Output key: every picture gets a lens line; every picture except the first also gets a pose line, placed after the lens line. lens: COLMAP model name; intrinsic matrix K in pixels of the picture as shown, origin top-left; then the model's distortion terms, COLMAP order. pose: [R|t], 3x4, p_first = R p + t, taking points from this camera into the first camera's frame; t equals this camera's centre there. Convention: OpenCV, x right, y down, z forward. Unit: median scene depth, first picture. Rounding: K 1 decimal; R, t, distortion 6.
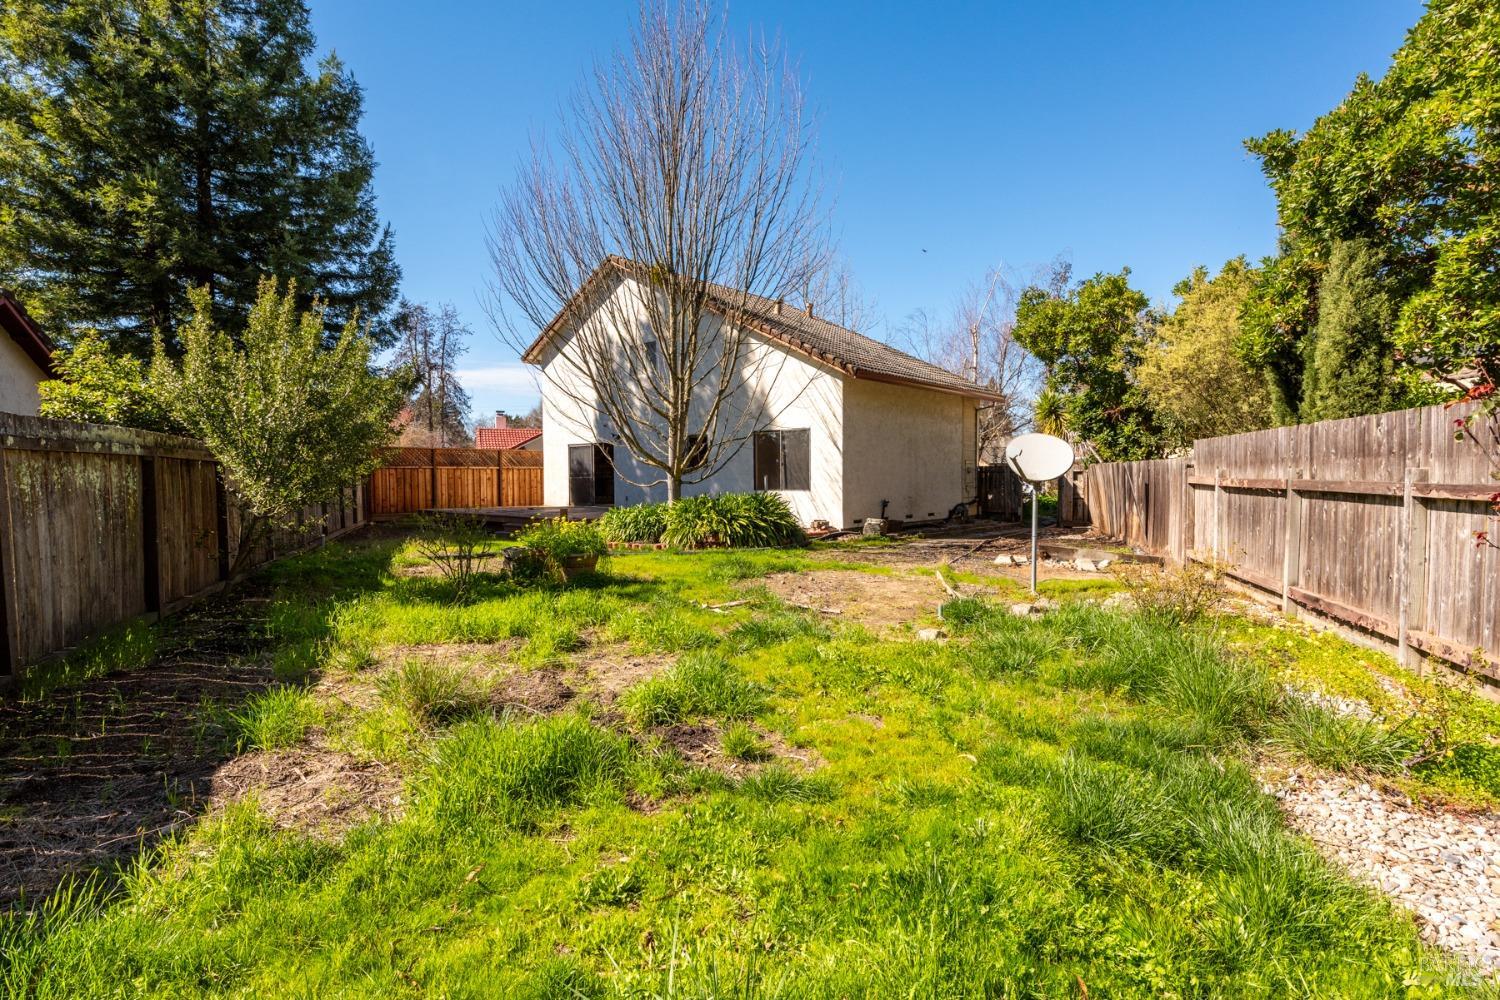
lens RADIAL K [[696.8, 0, 750.0], [0, 696.8, 500.0], [0, 0, 1]] dist [-0.000431, -0.000104]
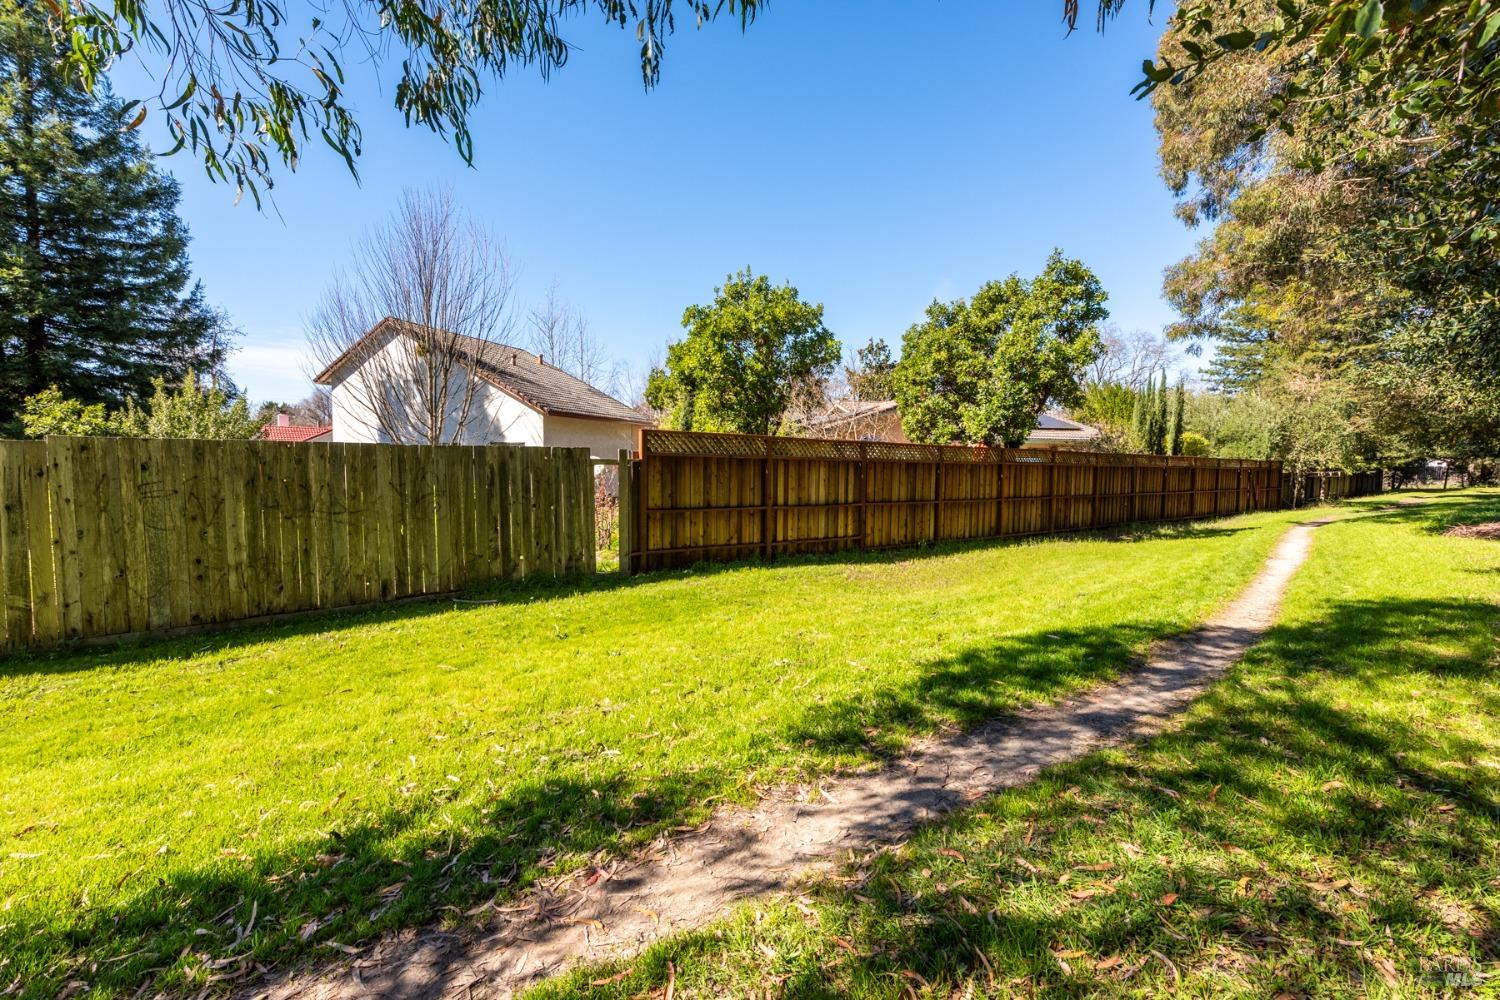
lens RADIAL K [[628.1, 0, 750.0], [0, 628.1, 500.0], [0, 0, 1]] dist [0.012460, -0.007449]
pose [[0.949677, -0.006779, 0.313157, 0.152469], [0.001234, 0.999839, 0.017901, 0.009456], [-0.313228, -0.016613, 0.949533, -0.733186]]
